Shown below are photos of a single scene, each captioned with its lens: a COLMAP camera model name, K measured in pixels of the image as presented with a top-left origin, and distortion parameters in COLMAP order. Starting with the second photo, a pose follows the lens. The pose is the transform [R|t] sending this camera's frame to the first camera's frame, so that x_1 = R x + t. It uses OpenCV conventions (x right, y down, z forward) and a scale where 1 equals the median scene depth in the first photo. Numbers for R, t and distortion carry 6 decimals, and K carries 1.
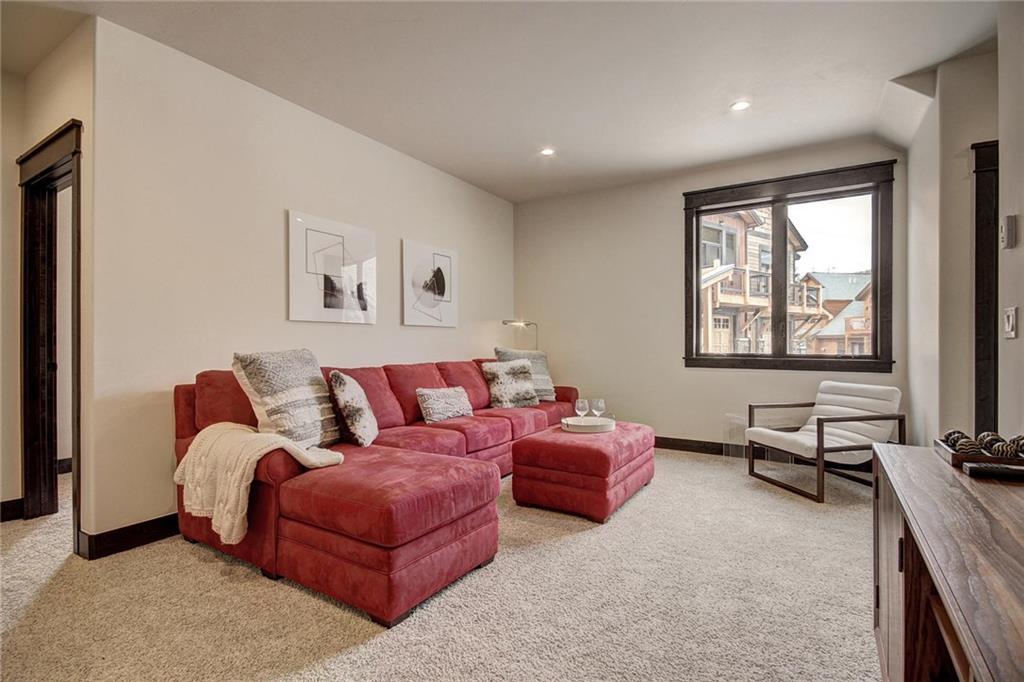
lens RADIAL K [[488.7, 0, 514.0], [0, 488.7, 348.6], [0, 0, 1]] dist [0.000525, 0.000264]
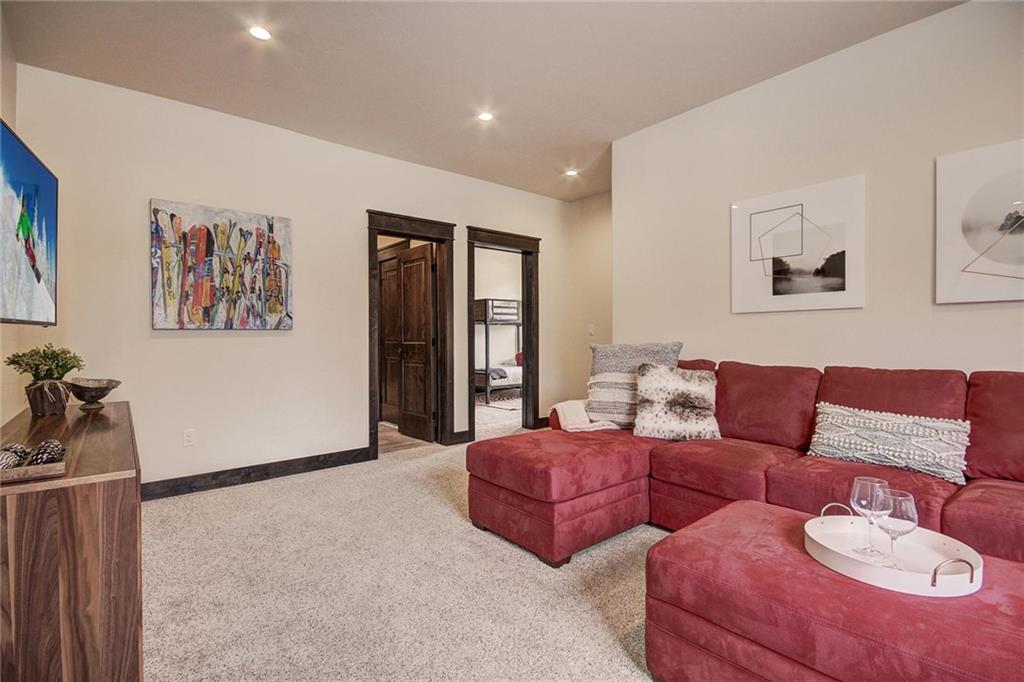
lens RADIAL K [[488.7, 0, 514.0], [0, 488.7, 348.6], [0, 0, 1]] dist [0.000525, 0.000264]
pose [[-0.298515, 0.016817, -0.954257, 0.585831], [-0.006275, 0.999789, 0.019582, -0.002767], [0.954384, 0.011834, -0.298346, 0.815755]]
